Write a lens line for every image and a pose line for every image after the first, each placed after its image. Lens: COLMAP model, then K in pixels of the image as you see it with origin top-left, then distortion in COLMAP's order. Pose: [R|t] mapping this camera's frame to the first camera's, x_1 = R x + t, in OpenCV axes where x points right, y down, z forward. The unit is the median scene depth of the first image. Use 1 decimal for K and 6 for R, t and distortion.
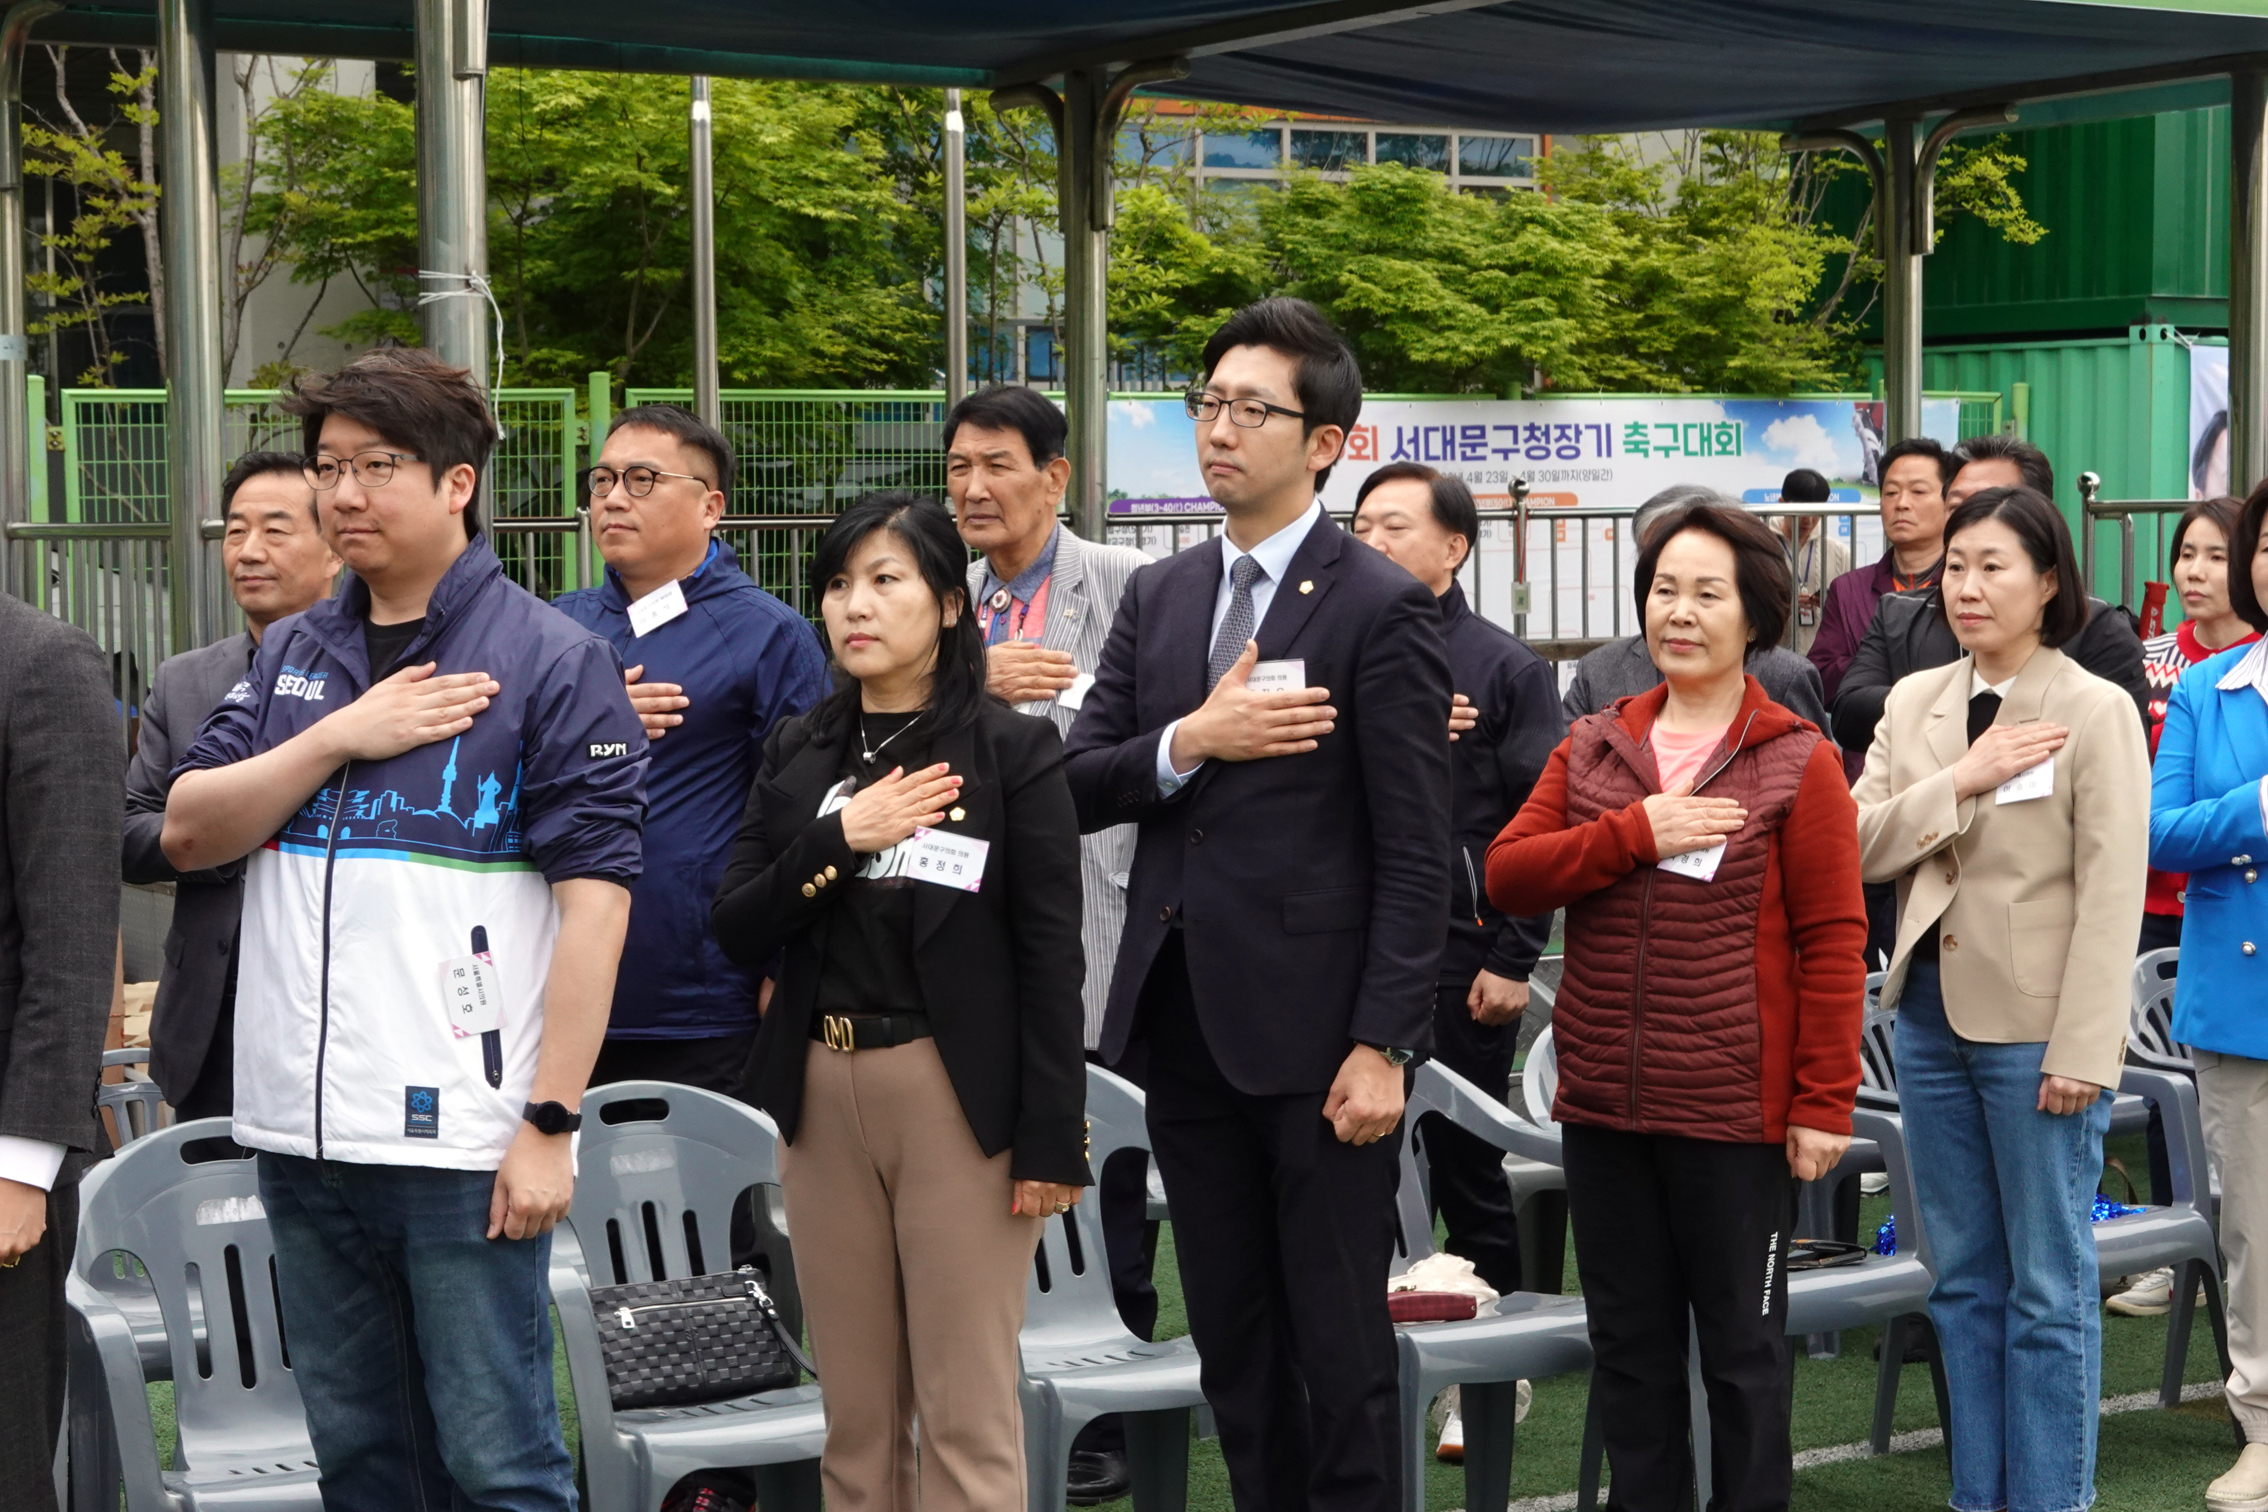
lens RADIAL K [[4007.3, 0, 1140.5], [0, 4007.3, 716.2], [0, 0, 1]] dist [0.006079, -0.082752]
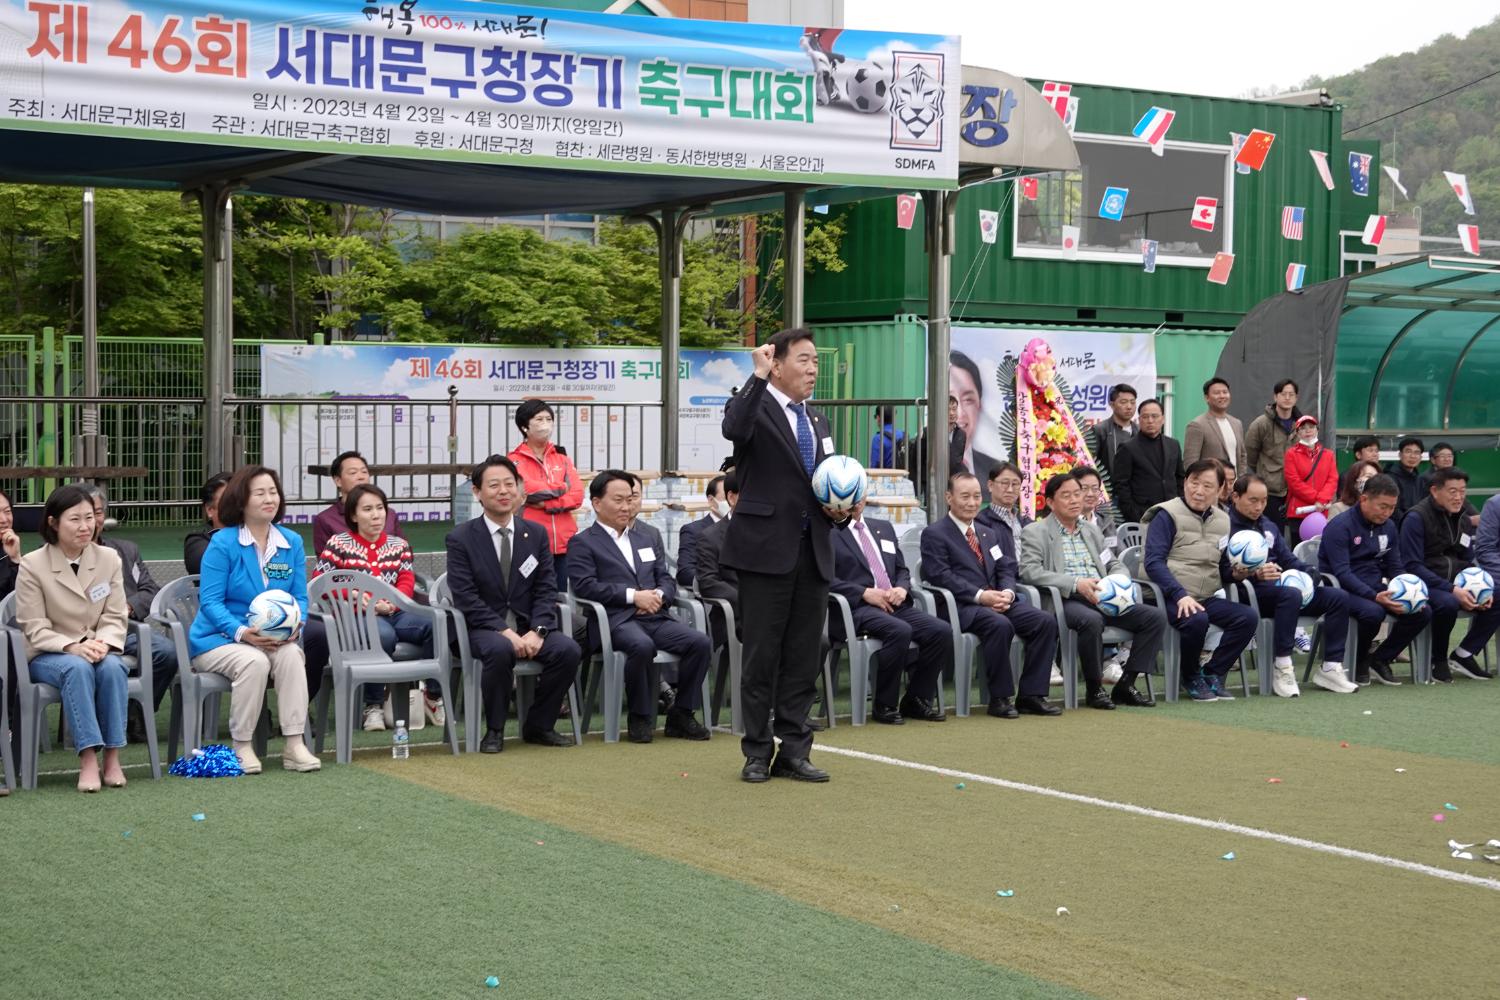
lens RADIAL K [[2397.4, 0, 743.4], [0, 2397.4, 503.3], [0, 0, 1]] dist [-0.015059, 0.006554]
pose [[0.999889, 0.014866, -0.000290, 0.190051], [-0.014868, 0.999778, -0.014923, 0.012710], [0.000068, 0.014925, 0.999889, -0.166591]]
